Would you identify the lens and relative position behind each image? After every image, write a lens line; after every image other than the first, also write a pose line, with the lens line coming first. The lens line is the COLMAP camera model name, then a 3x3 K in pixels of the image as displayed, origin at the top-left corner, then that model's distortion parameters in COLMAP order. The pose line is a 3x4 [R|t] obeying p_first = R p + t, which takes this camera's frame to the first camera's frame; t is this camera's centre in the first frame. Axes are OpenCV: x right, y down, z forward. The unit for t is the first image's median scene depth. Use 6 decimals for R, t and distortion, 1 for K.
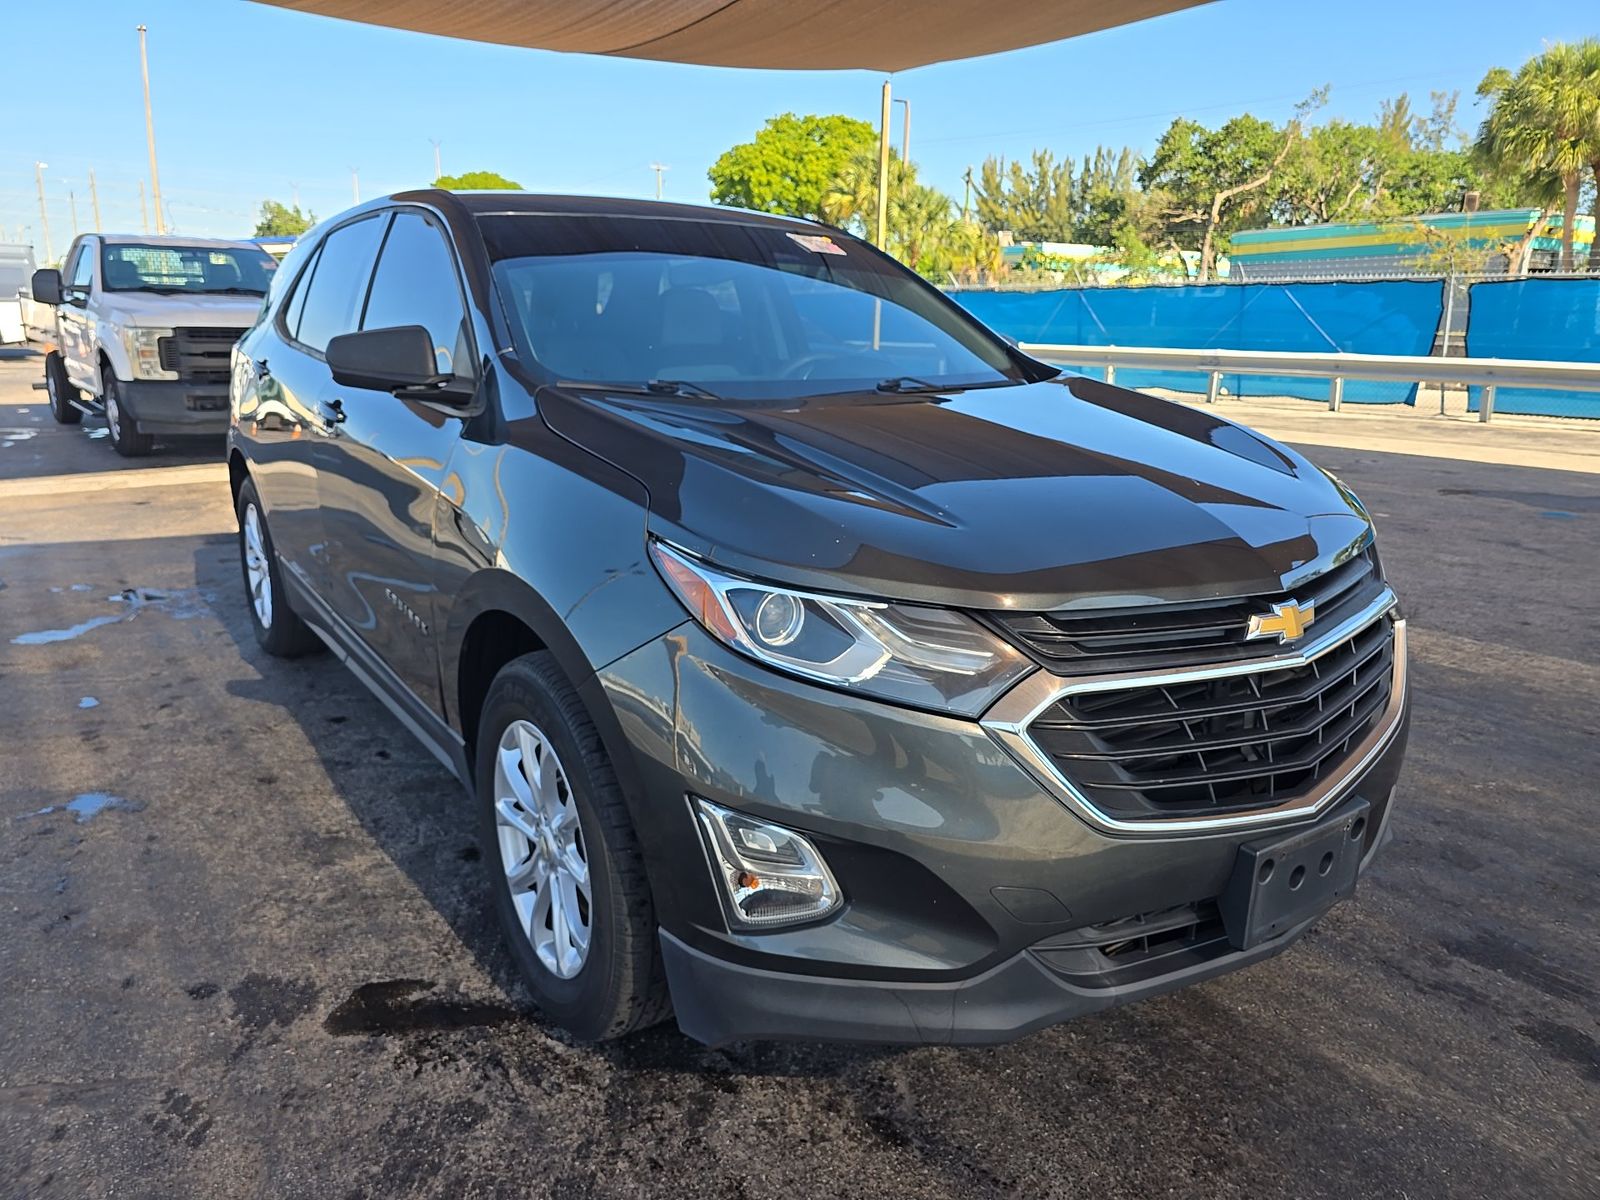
lens RADIAL K [[1071.1, 0, 790.2], [0, 1071.1, 590.8], [0, 0, 1]] dist [0.047517, -0.046276]
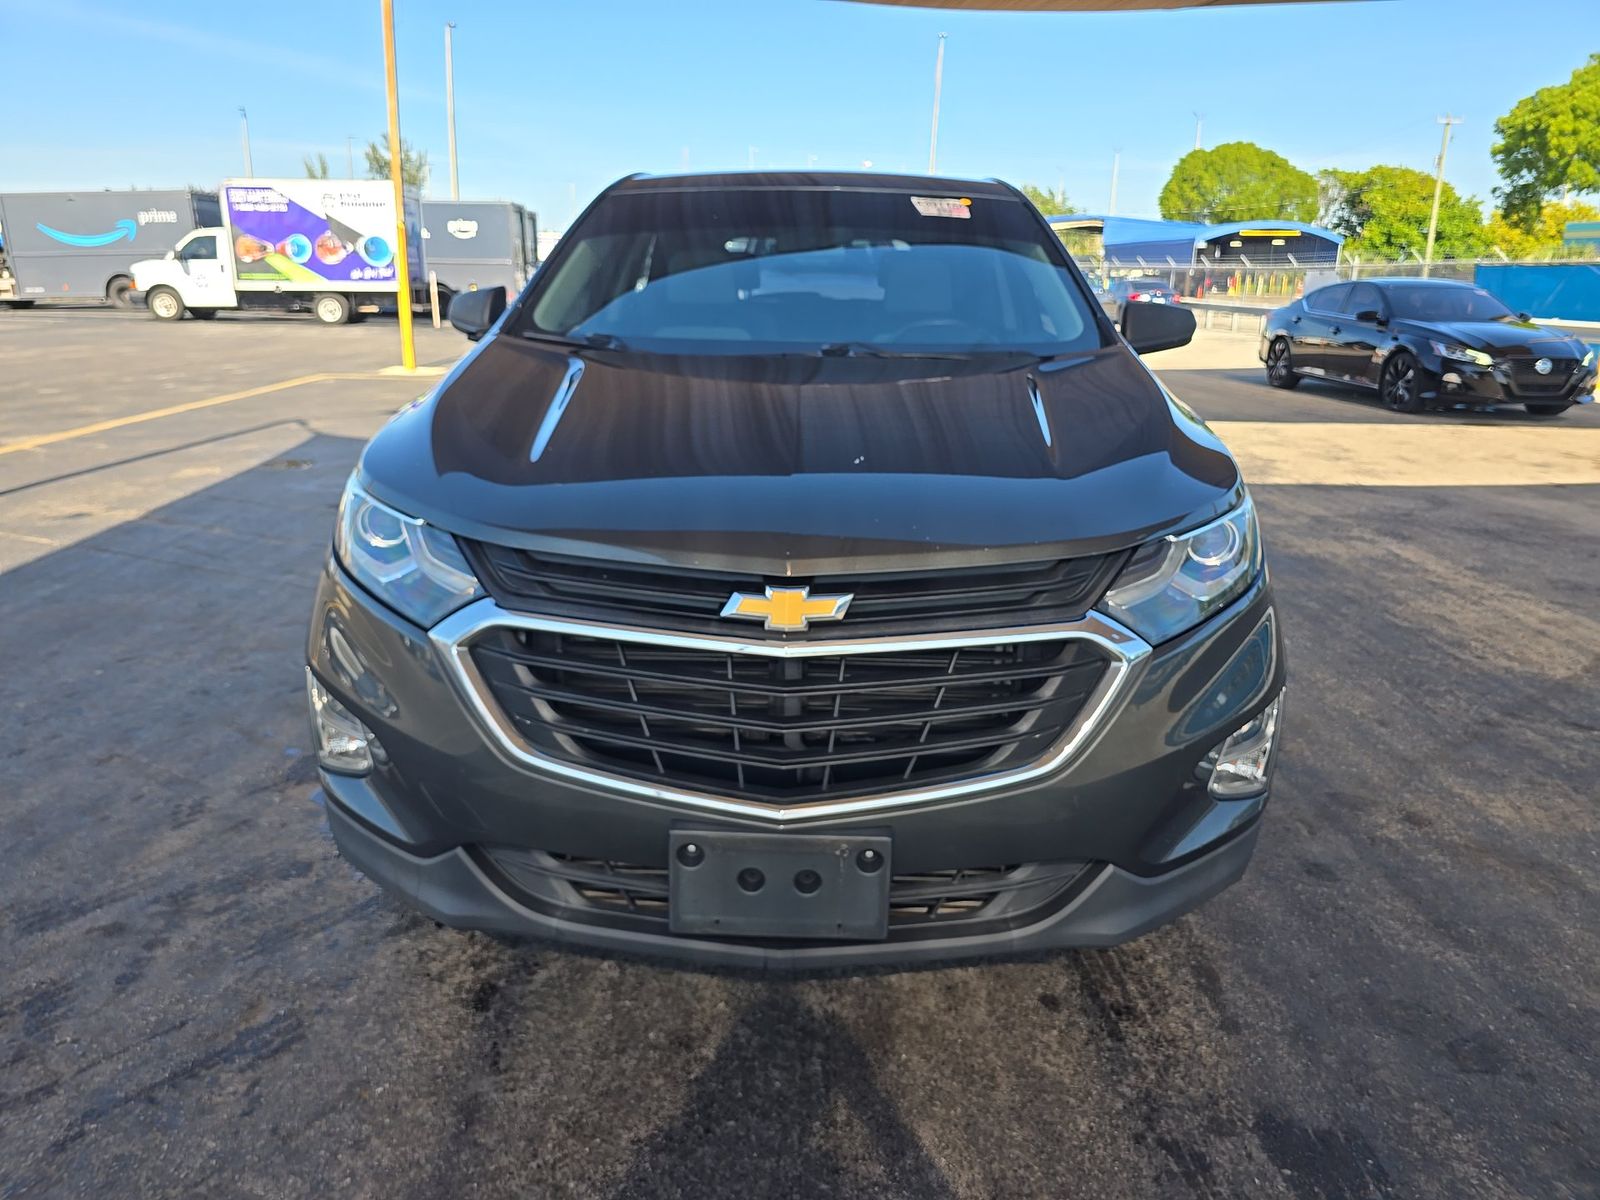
lens RADIAL K [[1071.1, 0, 790.2], [0, 1071.1, 590.8], [0, 0, 1]] dist [0.047517, -0.046276]
pose [[0.809054, 0.166483, -0.563662, 0.679163], [-0.155506, 0.985501, 0.067872, -0.033751], [0.566788, 0.032741, 0.823213, 0.175428]]
